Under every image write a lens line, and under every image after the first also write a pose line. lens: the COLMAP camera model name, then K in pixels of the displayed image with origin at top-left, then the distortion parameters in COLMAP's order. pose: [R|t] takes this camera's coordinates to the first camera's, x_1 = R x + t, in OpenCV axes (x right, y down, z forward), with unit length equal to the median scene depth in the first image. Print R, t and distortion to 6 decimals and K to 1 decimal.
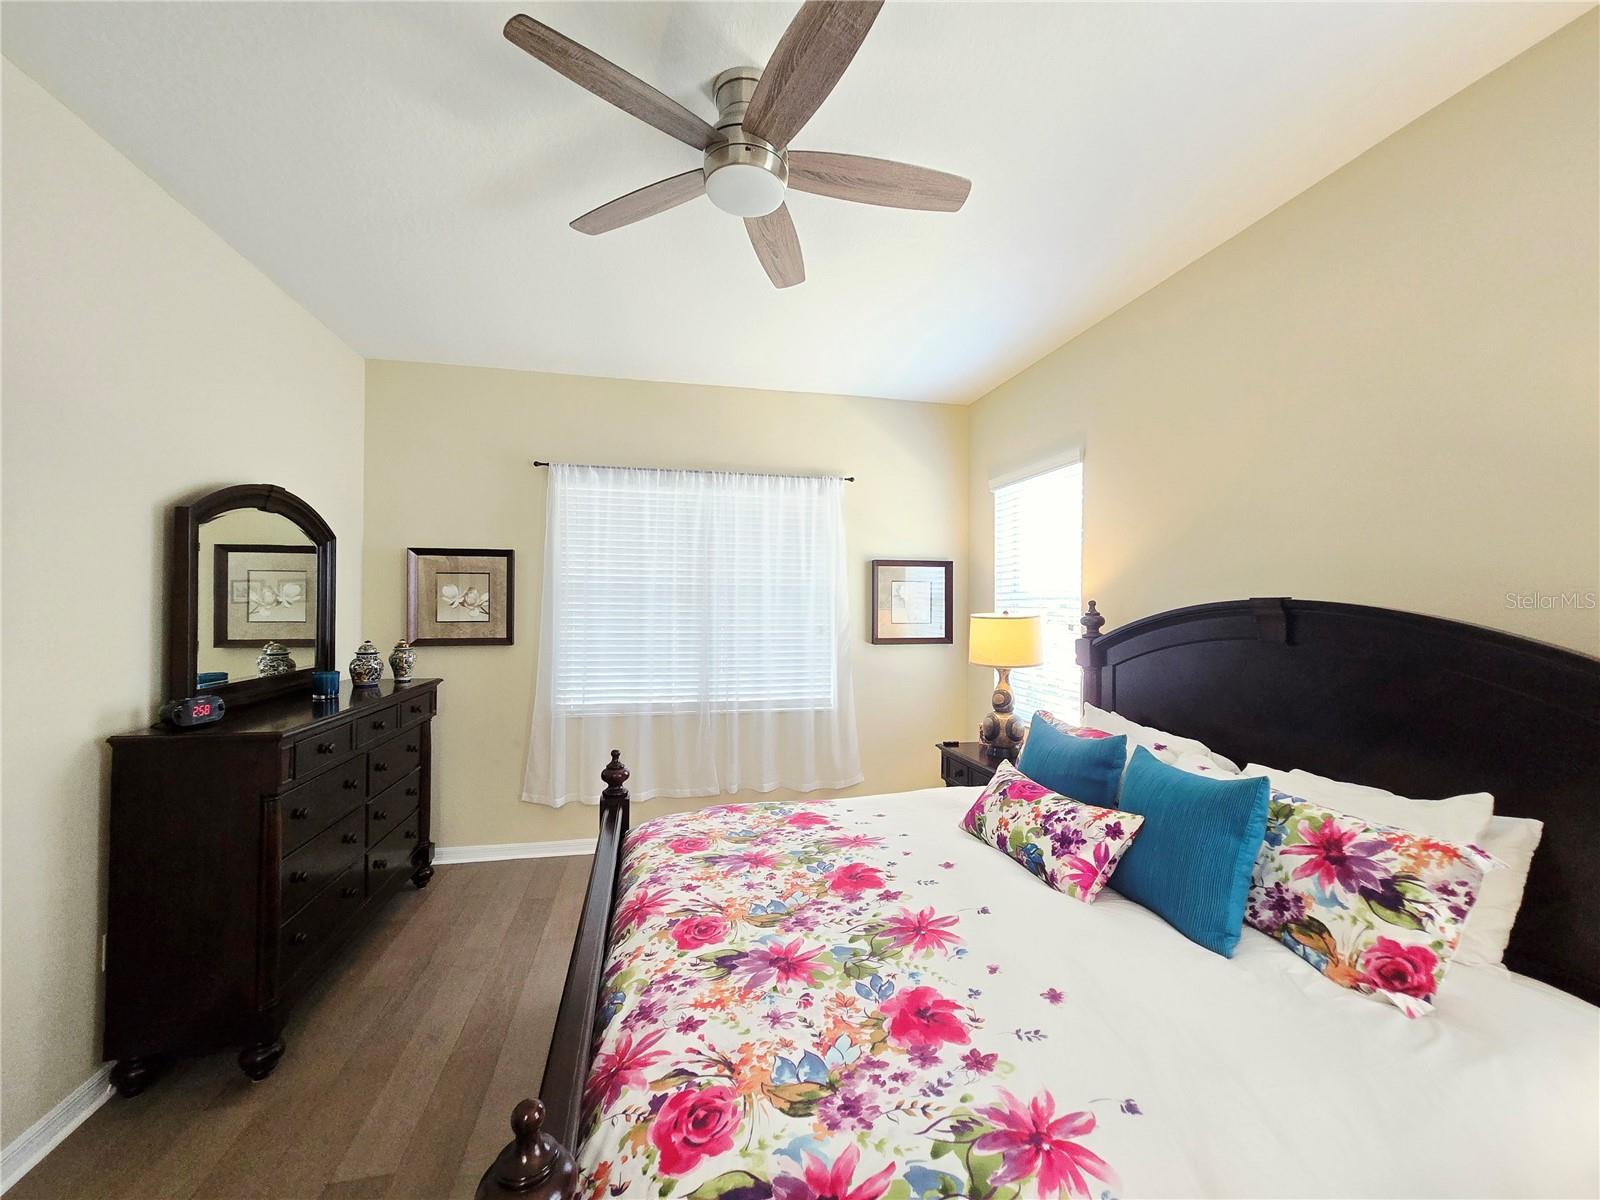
lens RADIAL K [[658.9, 0, 816.7], [0, 658.9, 601.4], [0, 0, 1]] dist [-0.003959, 0.001374]
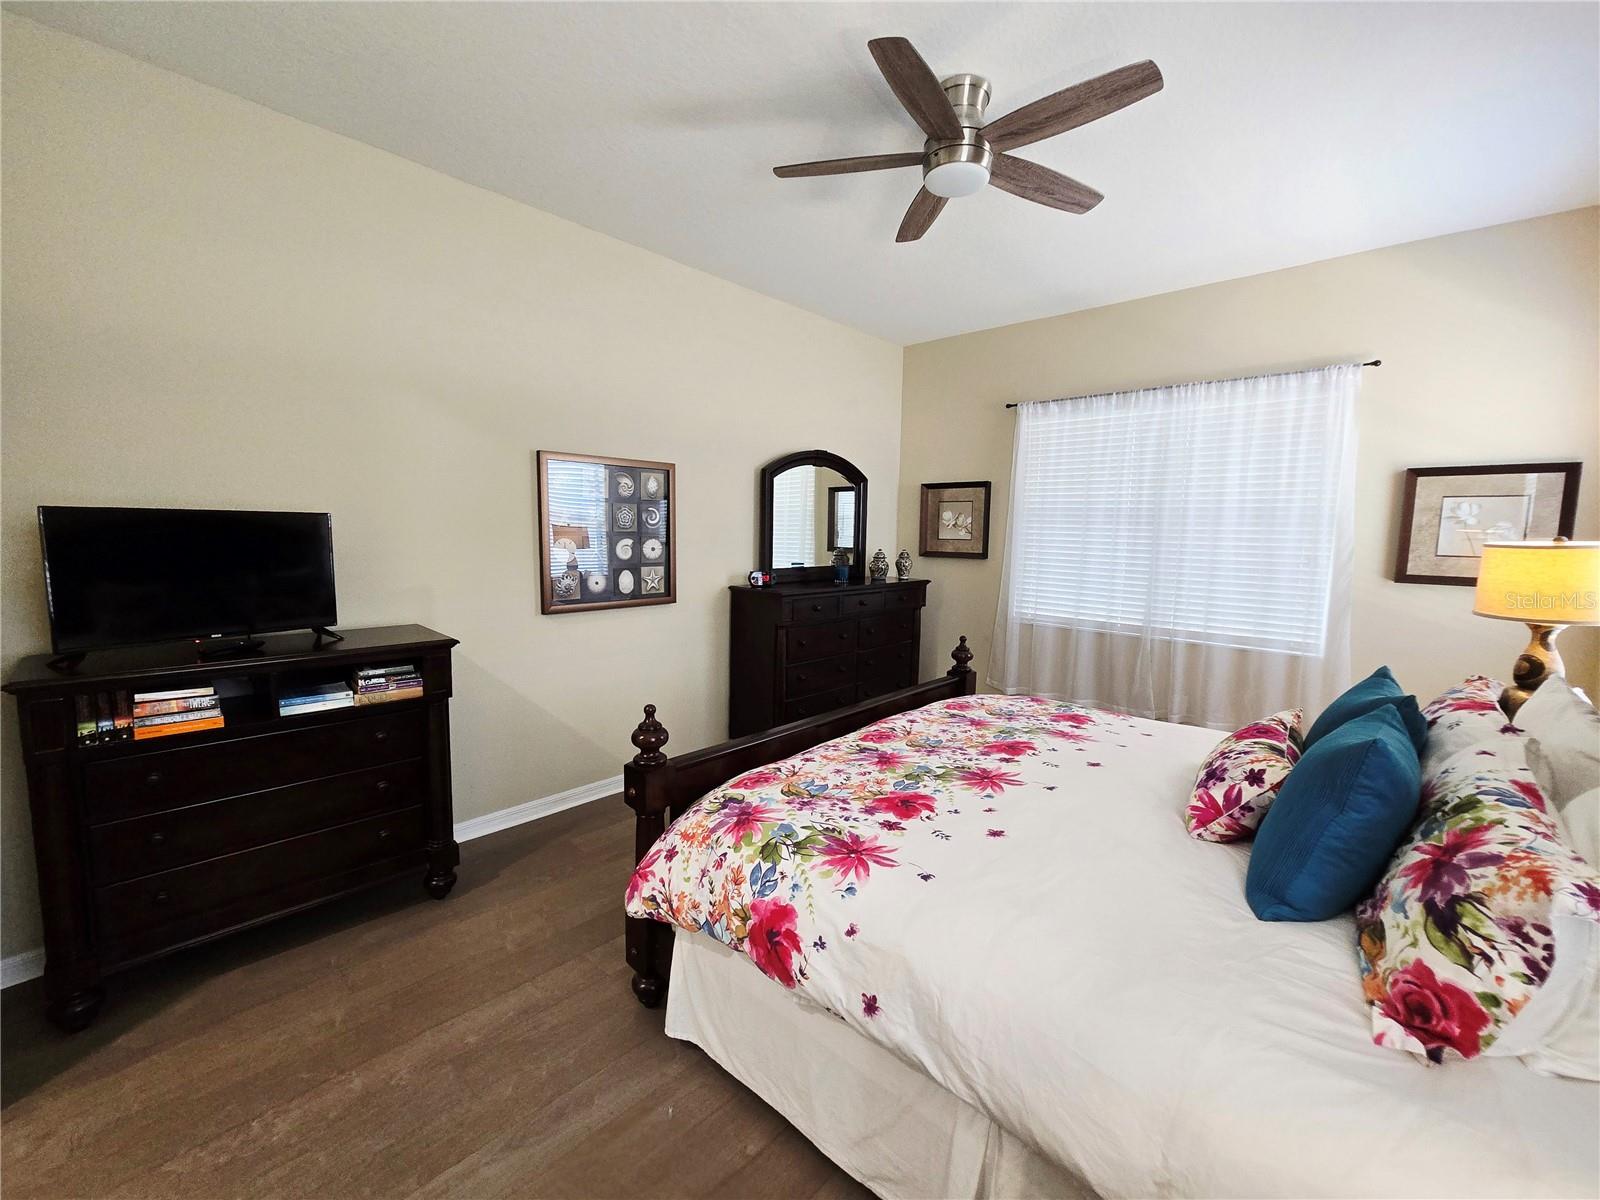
lens RADIAL K [[658.9, 0, 797.3], [0, 658.9, 604.3], [0, 0, 1]] dist [-0.003959, 0.001374]
pose [[0.561699, 0.100500, -0.821215, 0.767213], [-0.010172, 0.993359, 0.114609, 0.025651], [0.827279, -0.056022, 0.558990, 0.019967]]
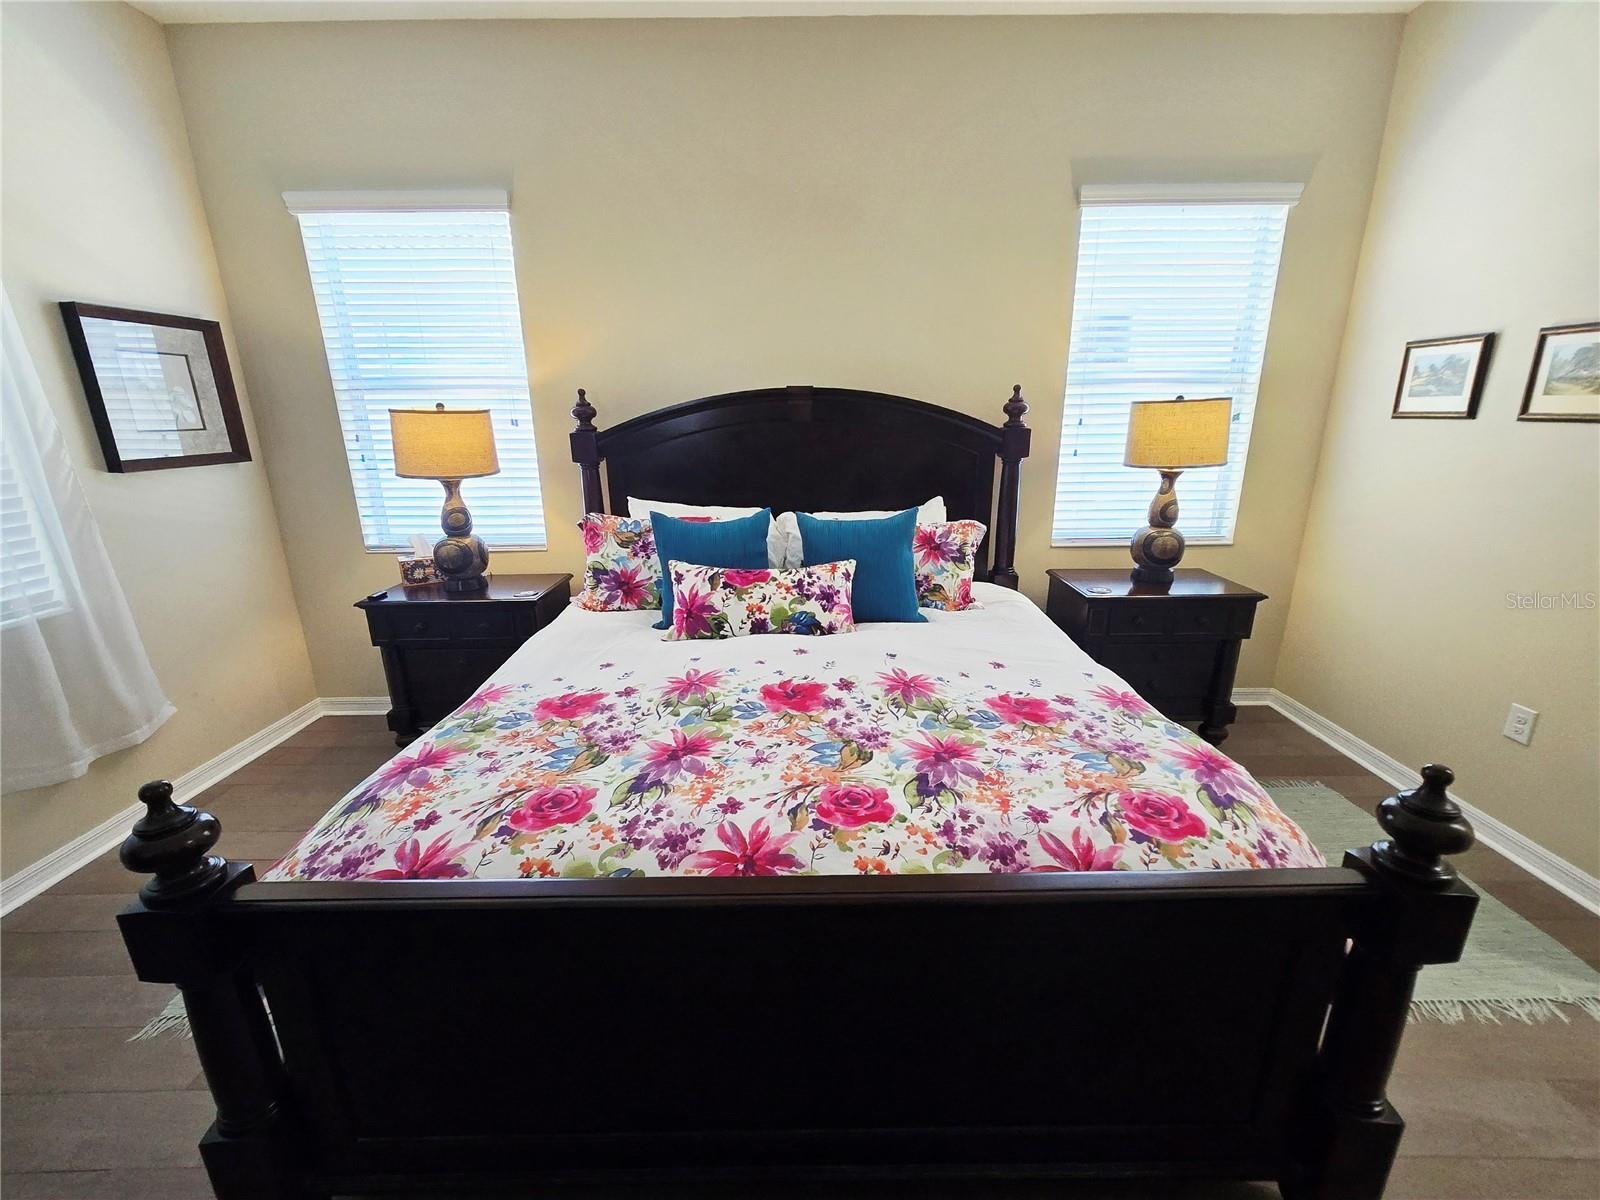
lens RADIAL K [[658.9, 0, 827.6], [0, 658.9, 601.5], [0, 0, 1]] dist [-0.003959, 0.001374]
pose [[0.224555, -0.291463, 0.929852, -0.732145], [0.001190, 0.954303, 0.298840, 0.012367], [-0.974461, -0.066000, 0.214640, 0.729909]]
